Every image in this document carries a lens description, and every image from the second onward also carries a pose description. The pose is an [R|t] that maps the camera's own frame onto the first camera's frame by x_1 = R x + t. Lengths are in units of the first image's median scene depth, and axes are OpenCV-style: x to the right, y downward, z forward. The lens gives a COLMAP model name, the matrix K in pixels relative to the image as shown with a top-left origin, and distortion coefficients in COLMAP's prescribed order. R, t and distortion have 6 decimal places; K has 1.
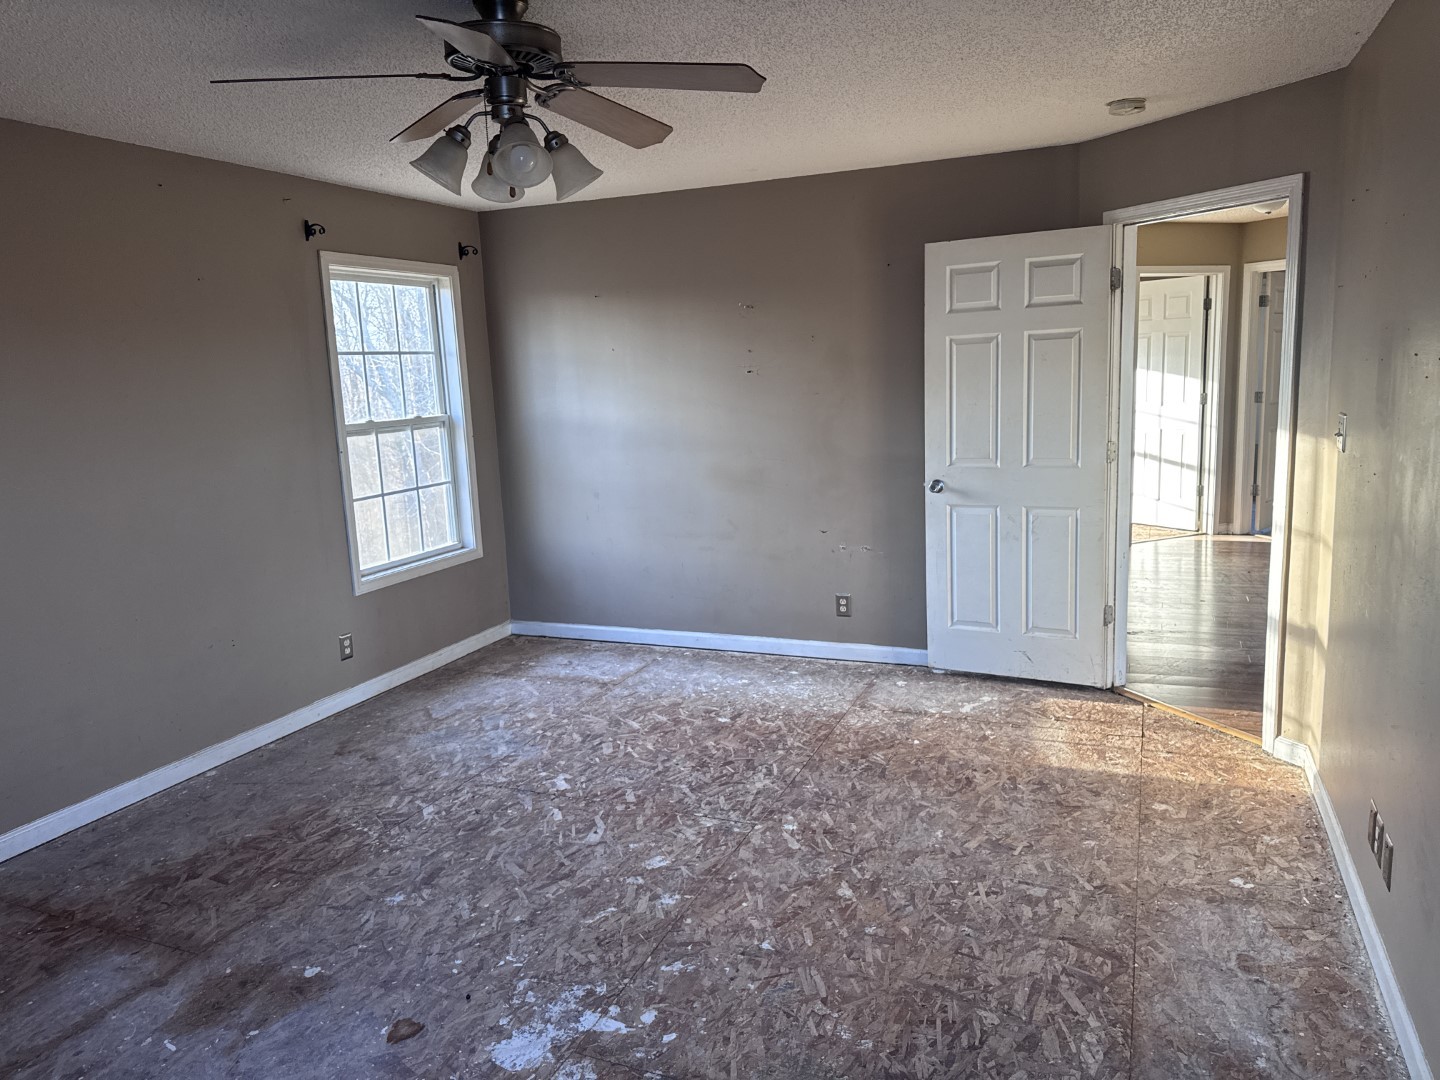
lens RADIAL K [[1046.4, 0, 720.0], [0, 1046.4, 540.0], [0, 0, 1]] dist [0.095682, -0.102991]
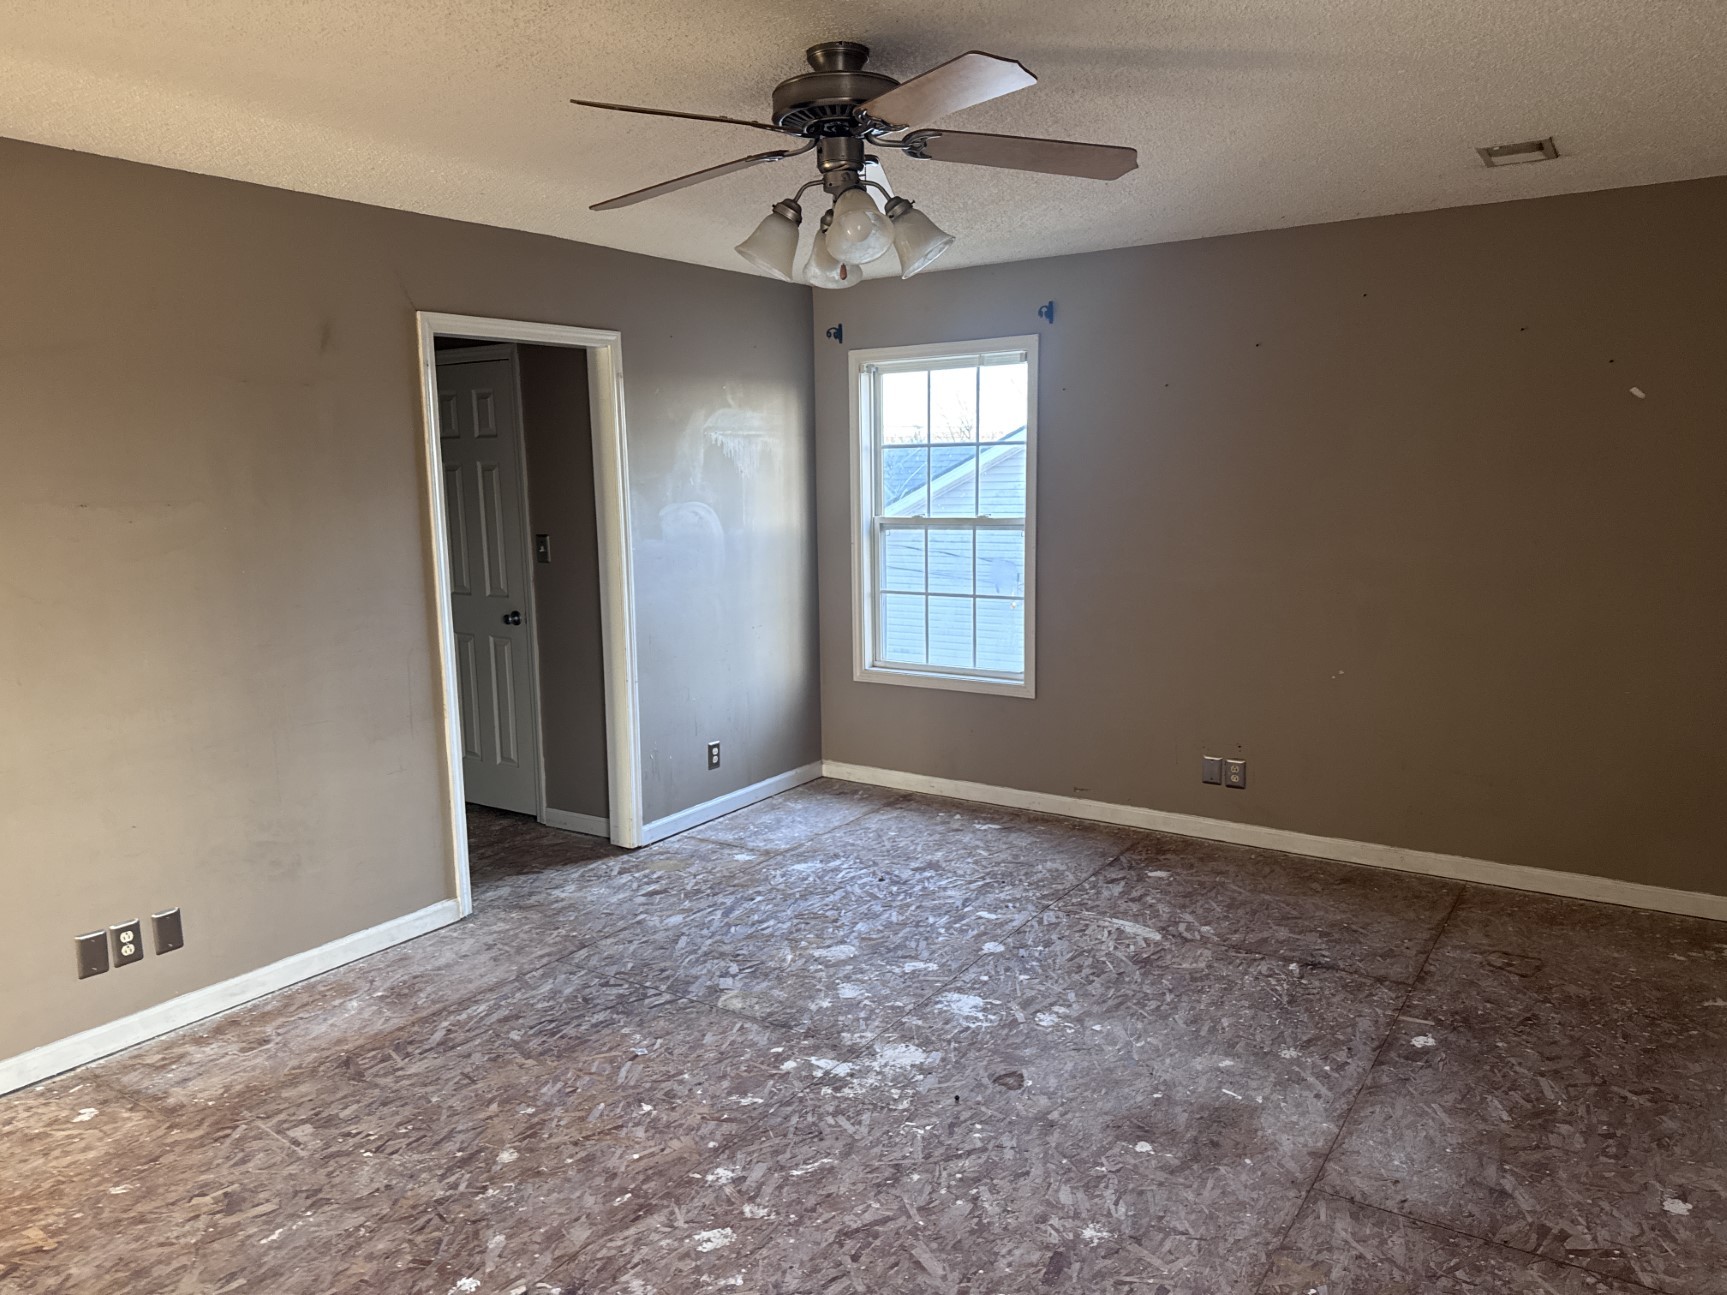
lens RADIAL K [[1254.9, 0, 863.5], [0, 1254.9, 647.5], [0, 0, 1]] dist [0.095682, -0.102991]
pose [[-0.981890, 0.031591, 0.186798, -0.349165], [0.088108, 0.949025, 0.302637, -0.307980], [-0.167716, 0.313615, -0.934622, 1.804301]]
